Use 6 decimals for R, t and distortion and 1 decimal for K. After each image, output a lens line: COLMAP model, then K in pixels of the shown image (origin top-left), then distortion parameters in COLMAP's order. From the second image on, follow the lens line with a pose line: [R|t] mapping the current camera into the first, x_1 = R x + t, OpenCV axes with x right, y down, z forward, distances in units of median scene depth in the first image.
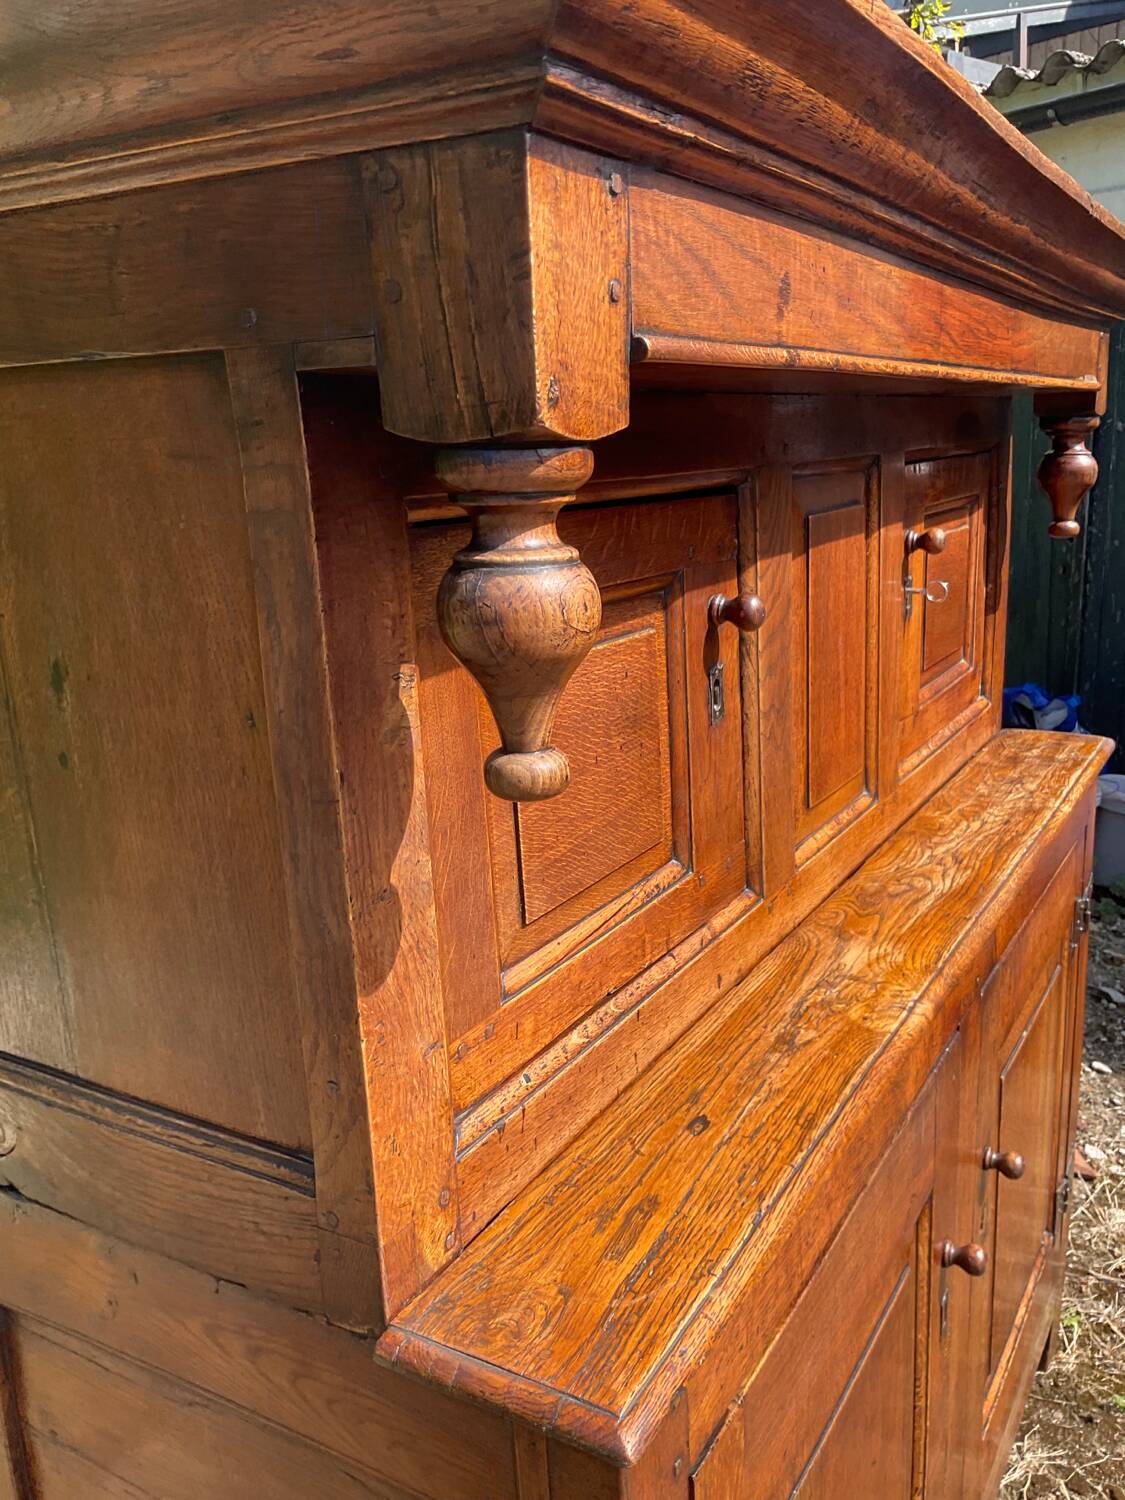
lens RADIAL K [[1252.3, 0, 559.5], [0, 1252.3, 739.6], [0, 0, 1]] dist [0.076855, -0.139265]
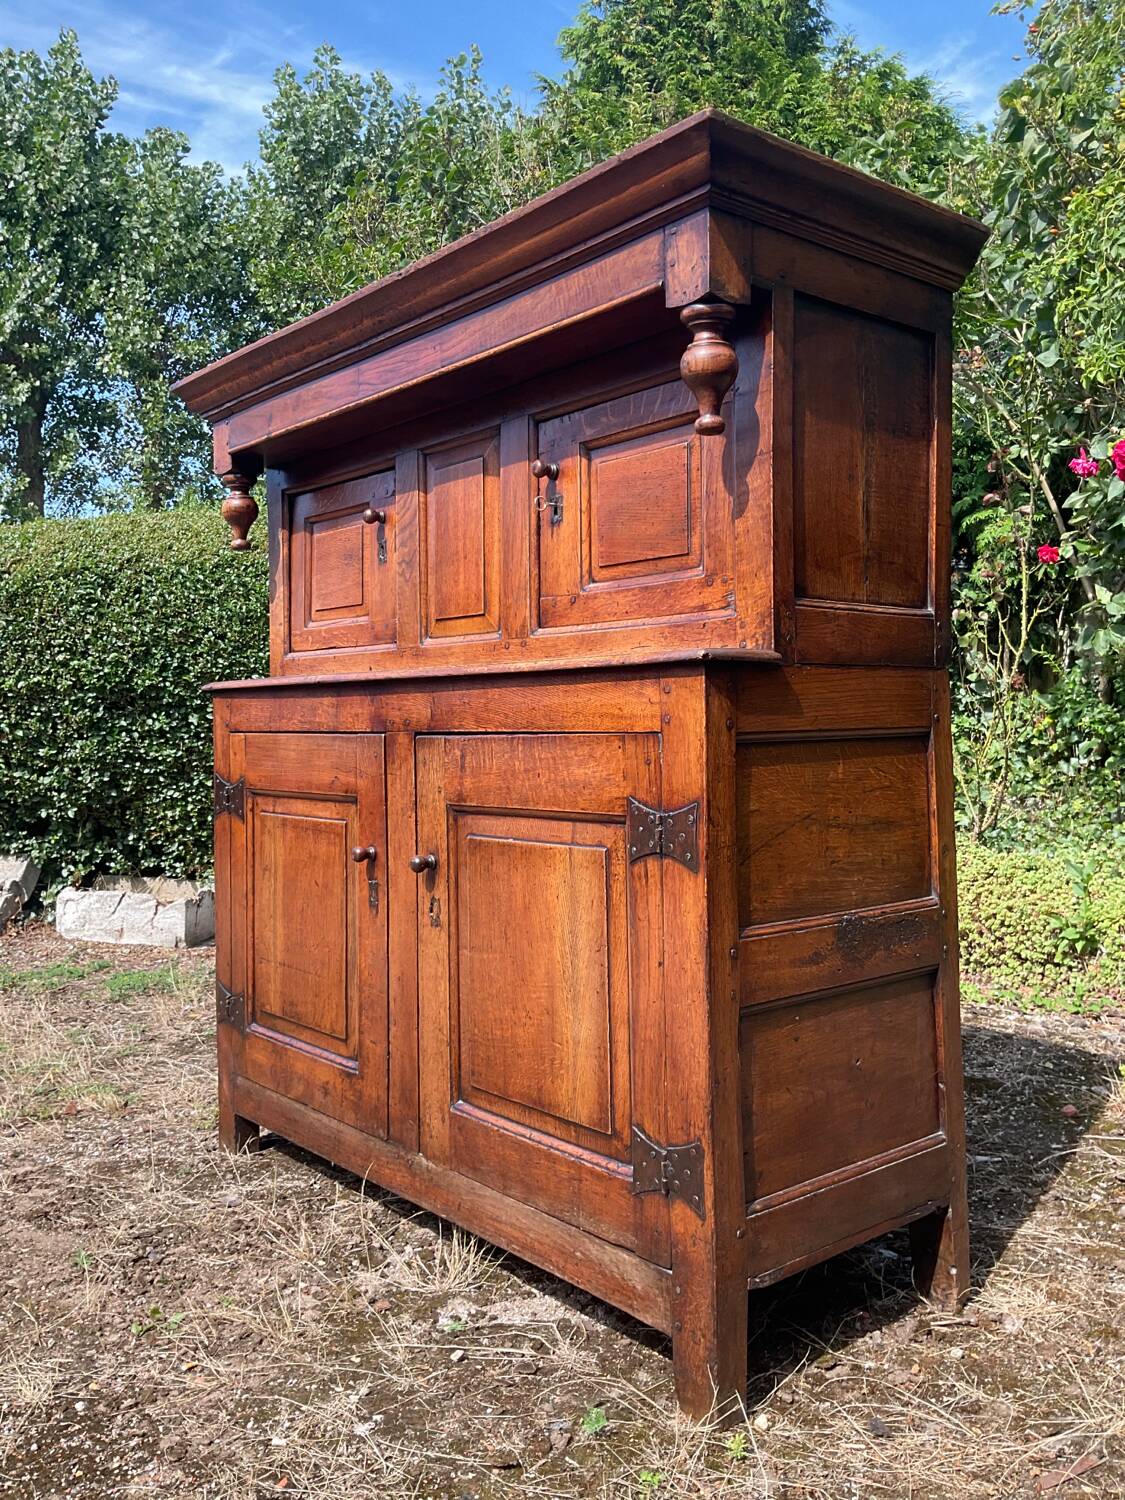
lens RADIAL K [[1250.3, 0, 559.8], [0, 1250.3, 738.7], [0, 0, 1]] dist [0.094380, -0.183753]
pose [[-0.323391, 0.058370, -0.944464, 2.678089], [-0.196234, 0.972261, 0.127280, -0.067902], [0.925695, 0.226497, -0.302966, 2.438983]]
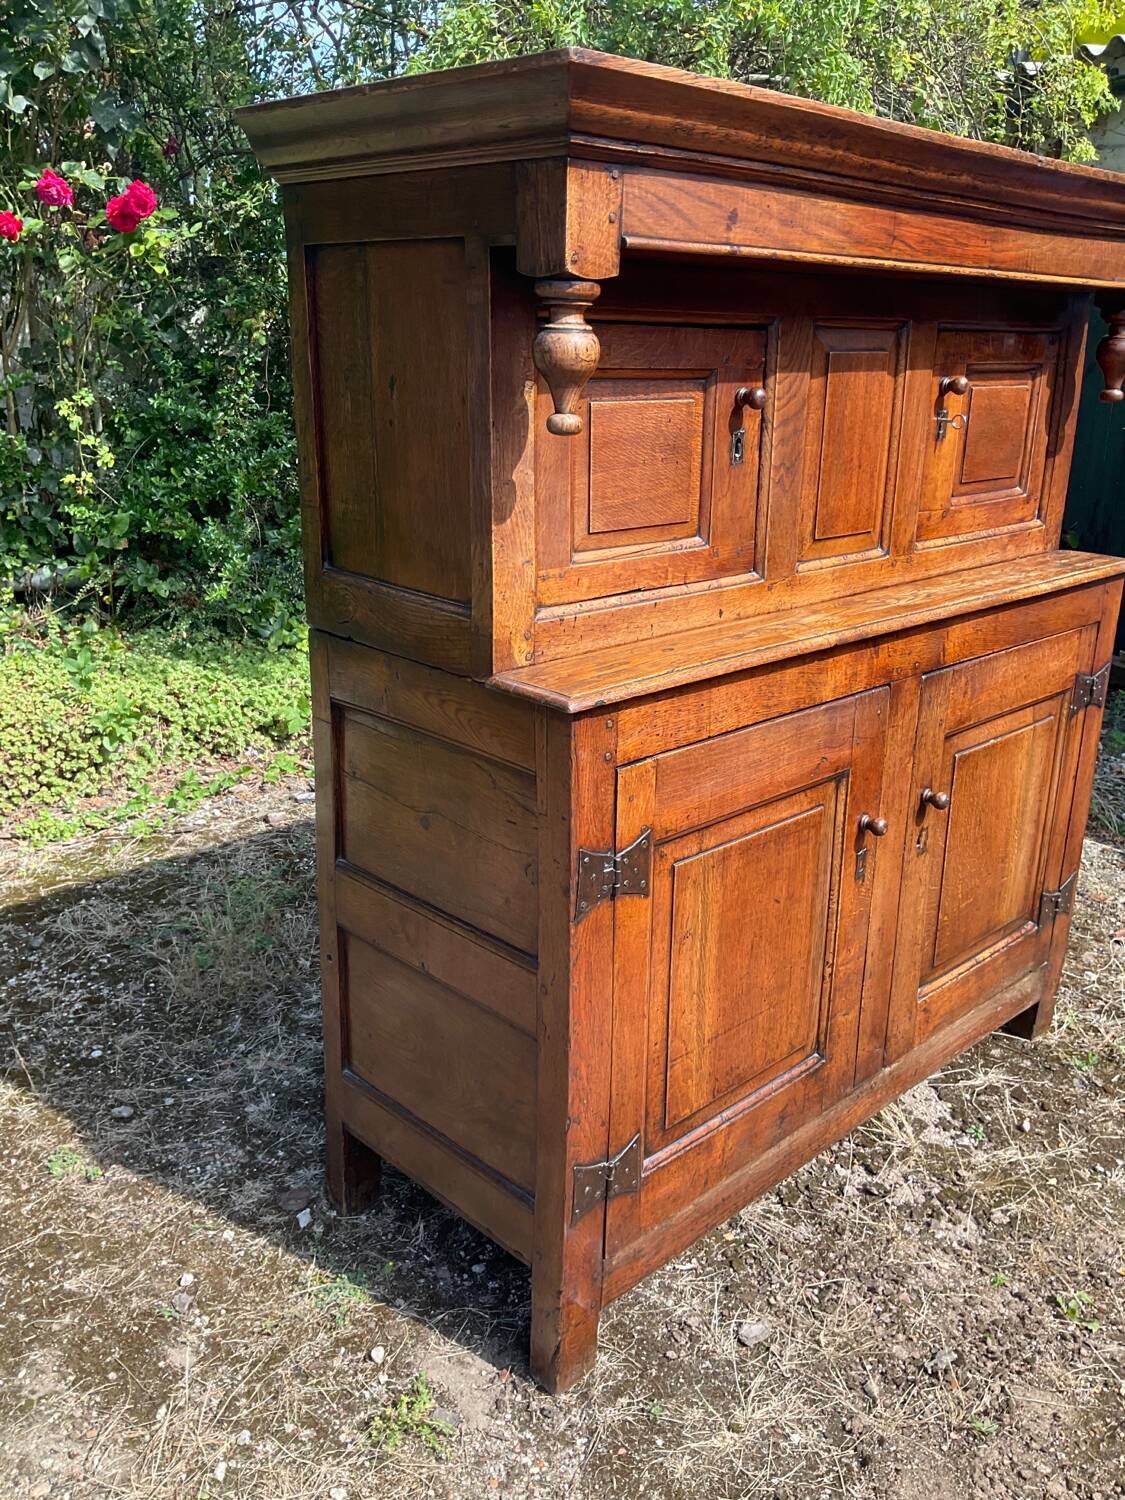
lens RADIAL K [[1250.3, 0, 563.3], [0, 1250.3, 740.8], [0, 0, 1]] dist [0.094380, -0.183753]
pose [[0.960835, 0.137221, -0.240762, 0.421248], [-0.117190, 0.988488, 0.095702, 0.262765], [0.251123, -0.063739, 0.965854, -0.903138]]
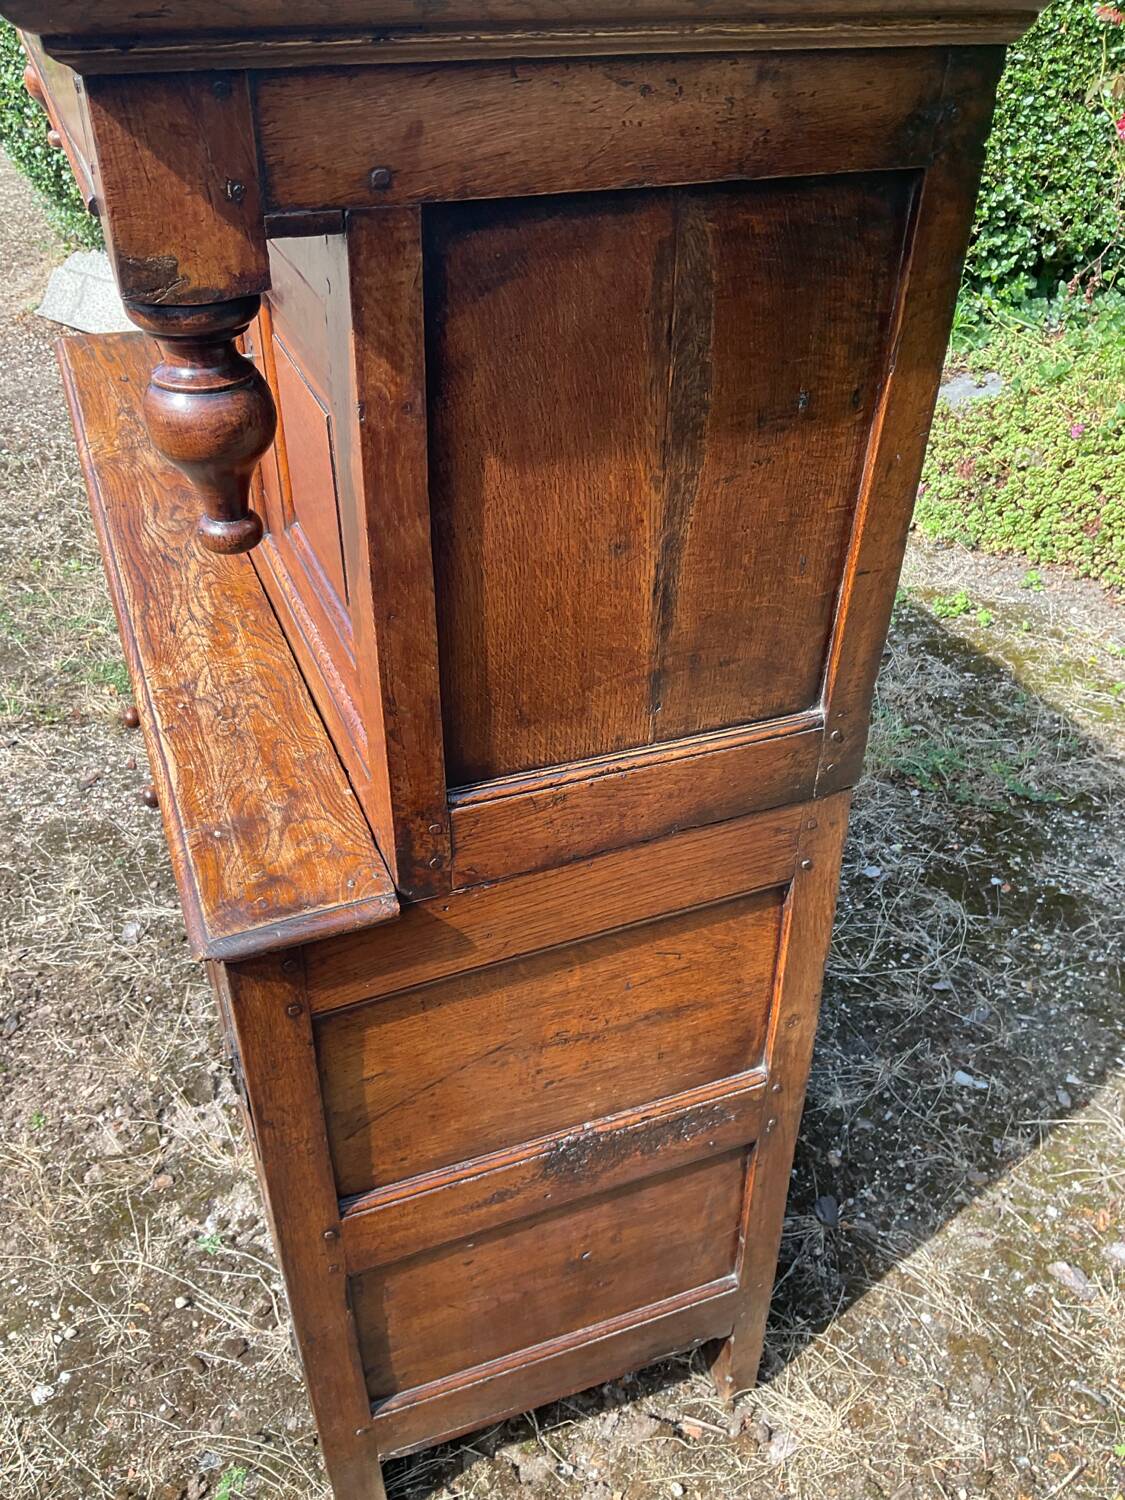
lens RADIAL K [[1250.3, 0, 561.9], [0, 1250.3, 742.4], [0, 0, 1]] dist [0.094380, -0.183753]
pose [[-0.603791, 0.488463, -0.629952, 1.292008], [-0.175378, 0.689500, 0.702732, -0.907054], [0.777611, 0.534783, -0.330648, 2.539308]]
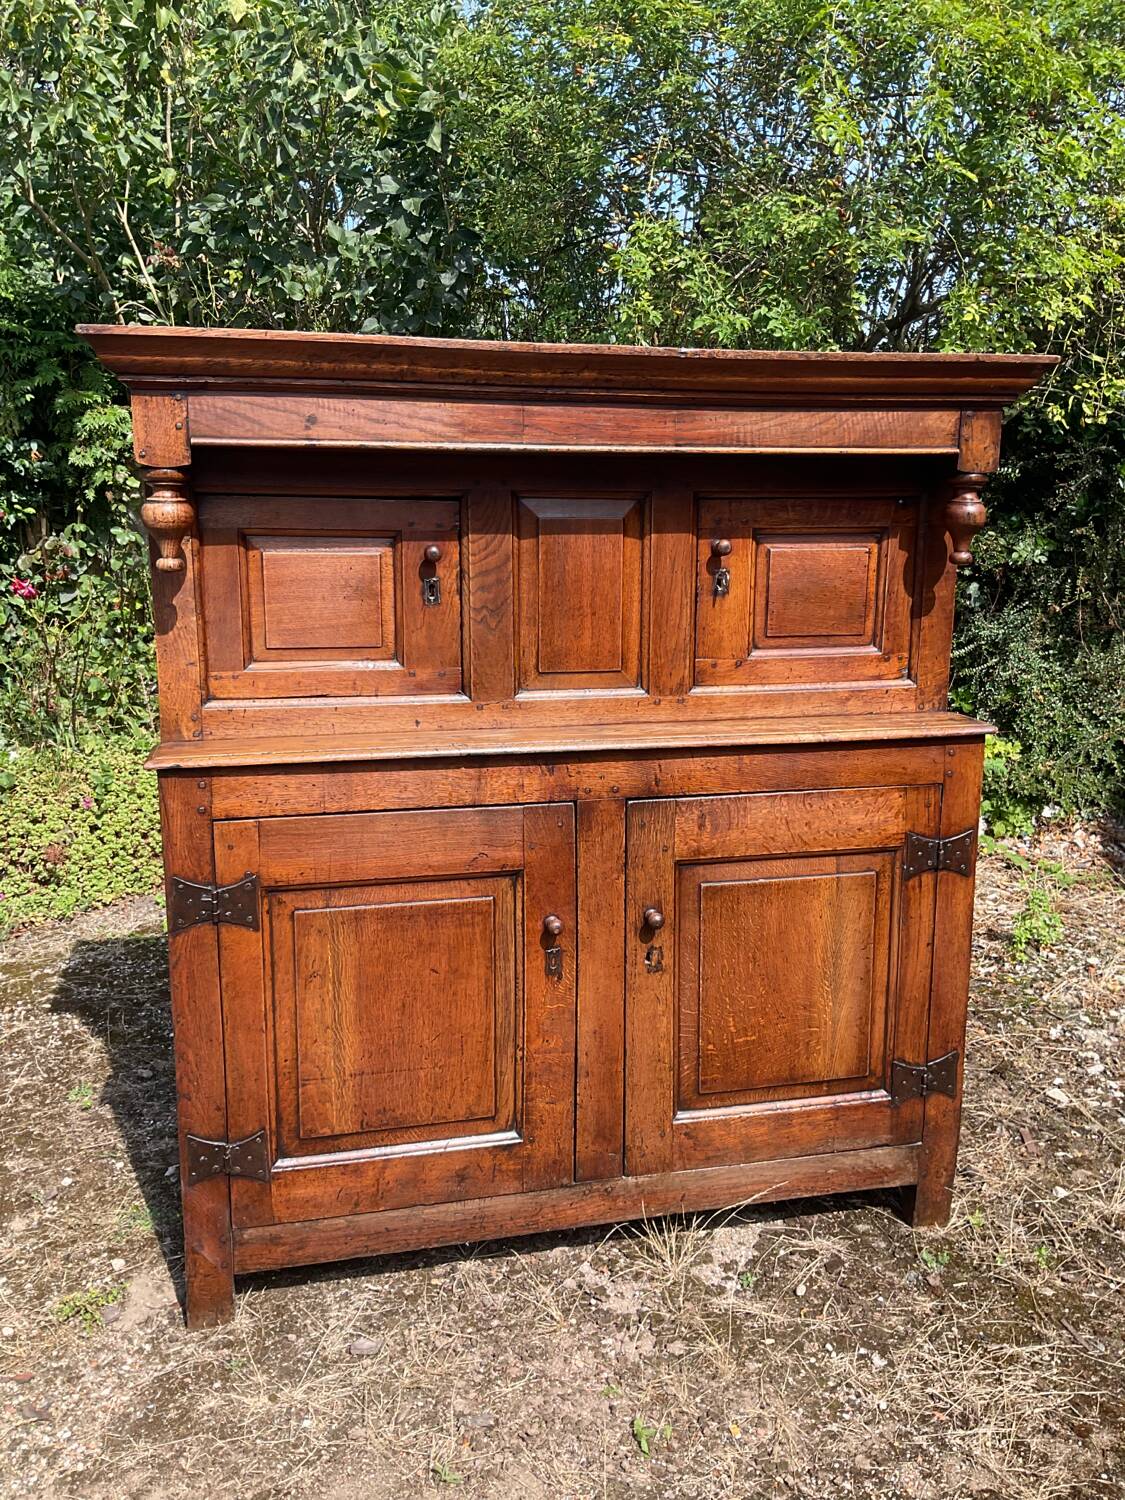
lens RADIAL K [[1250.3, 0, 564.2], [0, 1250.3, 740.4], [0, 0, 1]] dist [0.094380, -0.183753]
pose [[0.695323, 0.180665, -0.695619, 2.099322], [-0.198763, 0.978478, 0.055450, 0.058112], [0.690665, 0.099707, 0.716268, -0.431132]]
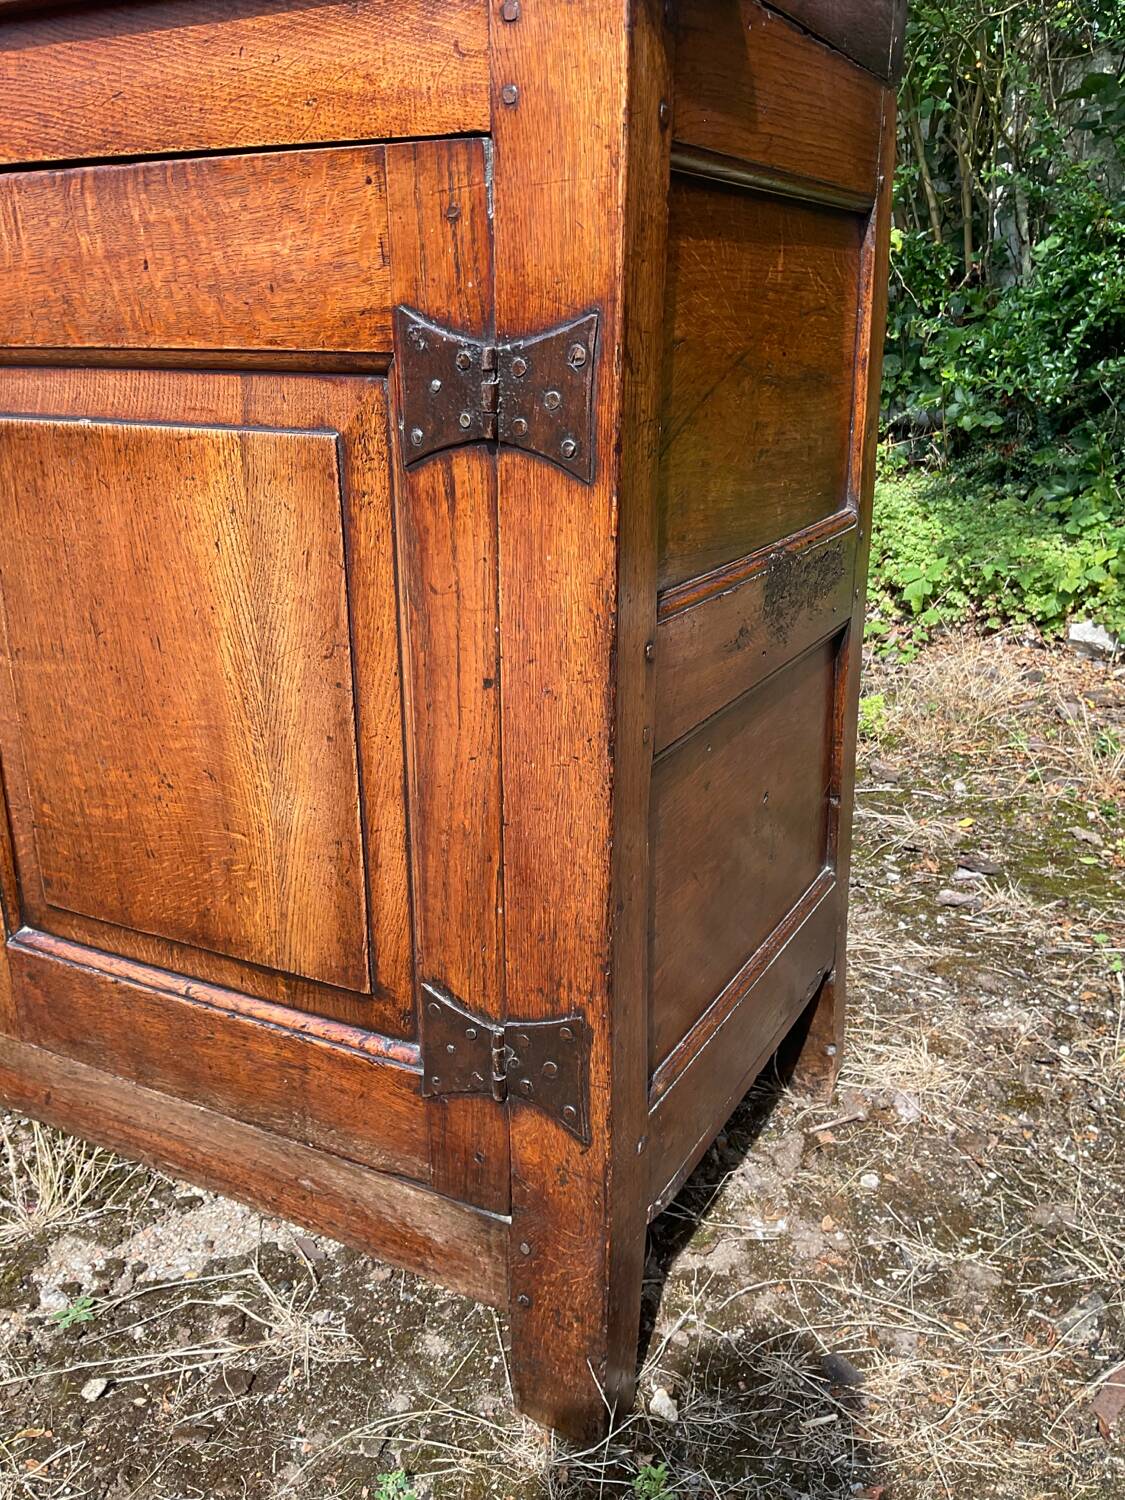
lens RADIAL K [[1250.3, 0, 562.7], [0, 1250.3, 744.8], [0, 0, 1]] dist [0.094380, -0.183753]
pose [[0.057787, 0.364187, -0.929531, 1.698120], [-0.239435, 0.908968, 0.341246, 0.199943], [0.969191, 0.202843, 0.139726, 2.014860]]
